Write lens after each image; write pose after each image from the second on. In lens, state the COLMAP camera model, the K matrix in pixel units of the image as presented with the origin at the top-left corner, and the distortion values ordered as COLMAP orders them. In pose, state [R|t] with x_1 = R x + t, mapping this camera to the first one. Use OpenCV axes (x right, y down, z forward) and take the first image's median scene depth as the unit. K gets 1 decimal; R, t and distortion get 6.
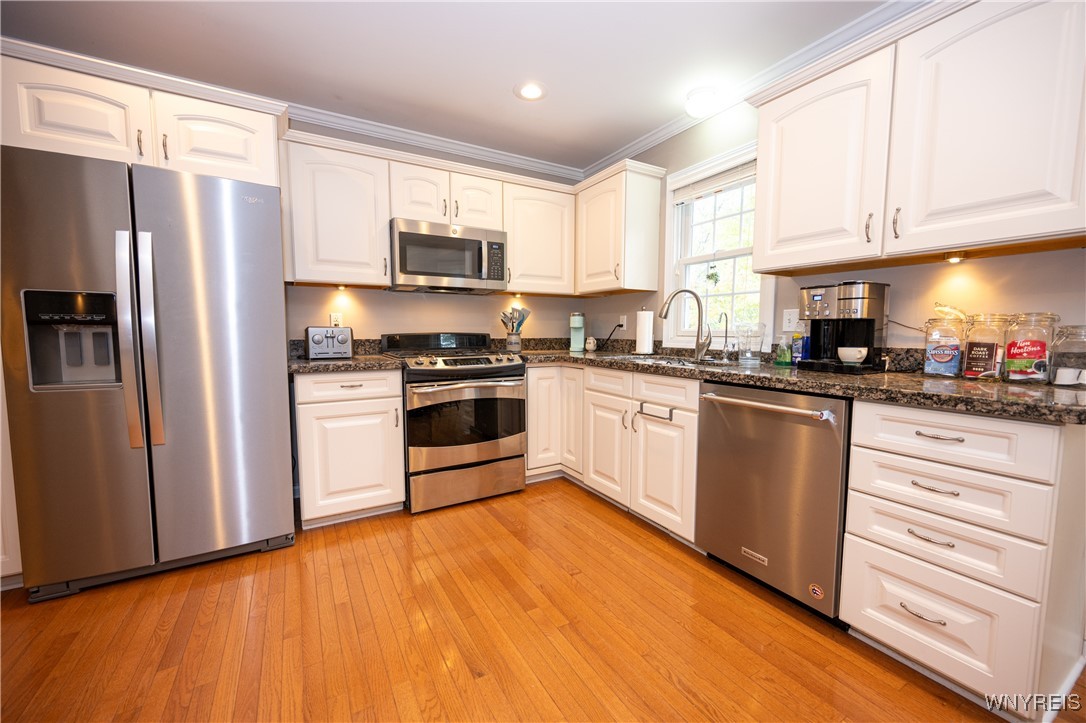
lens RADIAL K [[439.0, 0, 544.6], [0, 439.0, 366.9], [0, 0, 1]] dist [-0.000110, -0.000047]
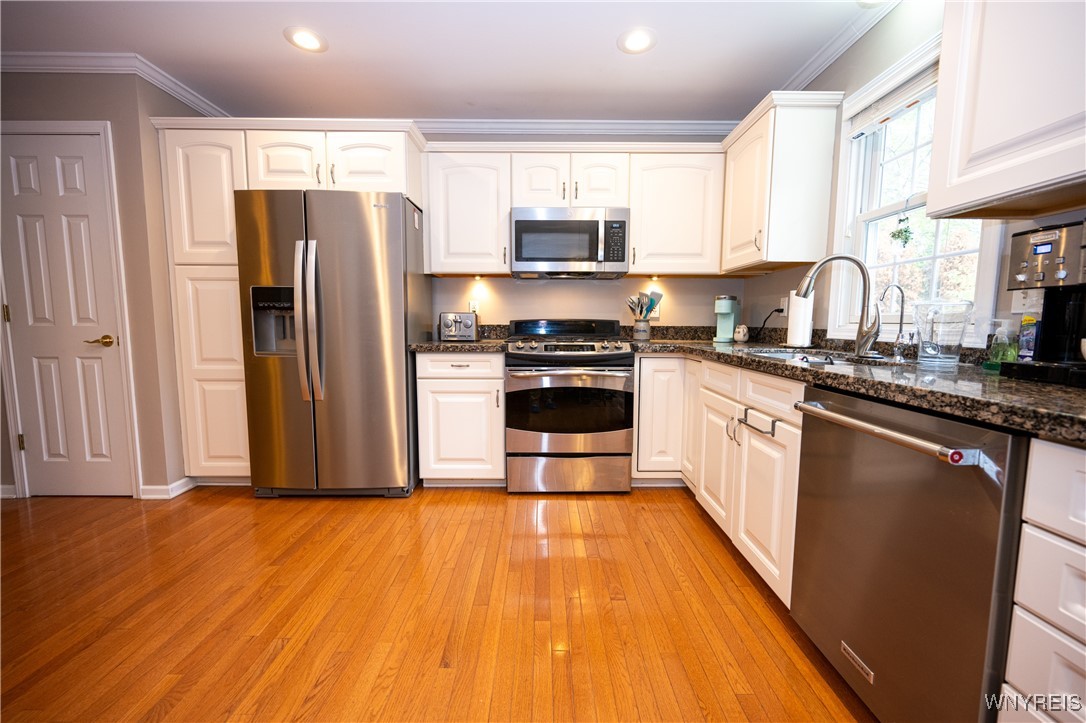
lens RADIAL K [[432.6, 0, 542.0], [0, 432.6, 364.2], [0, 0, 1]] dist [-0.004287, -0.000372]
pose [[0.860256, 0.052898, -0.507110, 0.267659], [-0.046945, 0.998596, 0.024528, 0.003272], [0.507696, 0.002706, 0.861532, 0.159287]]
